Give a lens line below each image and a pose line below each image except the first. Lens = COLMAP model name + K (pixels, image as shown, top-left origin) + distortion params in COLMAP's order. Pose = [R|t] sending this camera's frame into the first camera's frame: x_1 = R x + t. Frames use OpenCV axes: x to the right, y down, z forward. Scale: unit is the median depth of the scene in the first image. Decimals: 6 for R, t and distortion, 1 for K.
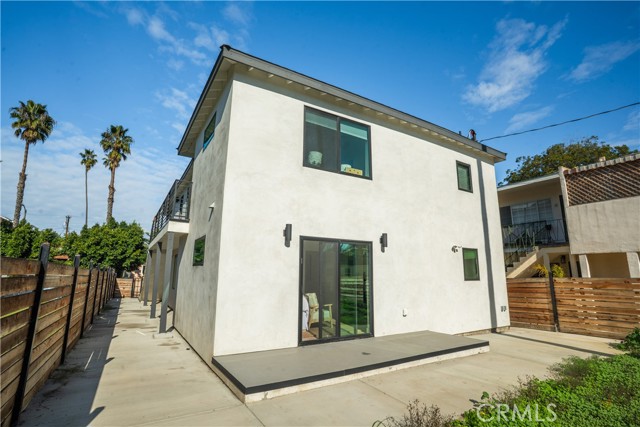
lens RADIAL K [[318.3, 0, 320.0], [0, 318.3, 213.5], [0, 0, 1]] dist [-0.046893, 0.020547]
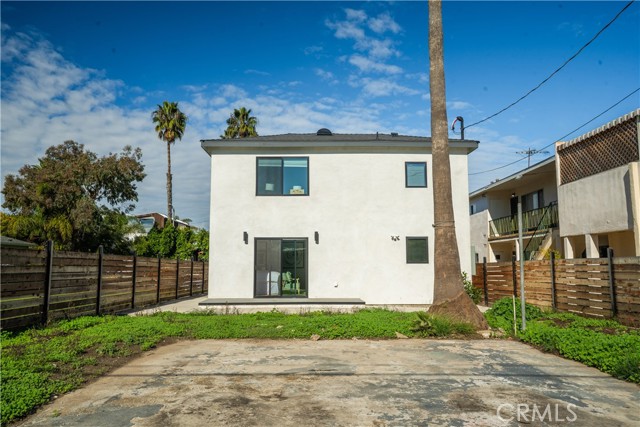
lens RADIAL K [[494.3, 0, 320.2], [0, 494.3, 222.9], [0, 0, 1]] dist [-0.001310, -0.000335]
pose [[0.868902, -0.056052, -0.491801, 1.072404], [0.104451, 0.991958, 0.071485, -0.111884], [0.483839, -0.113483, 0.867768, -0.789627]]
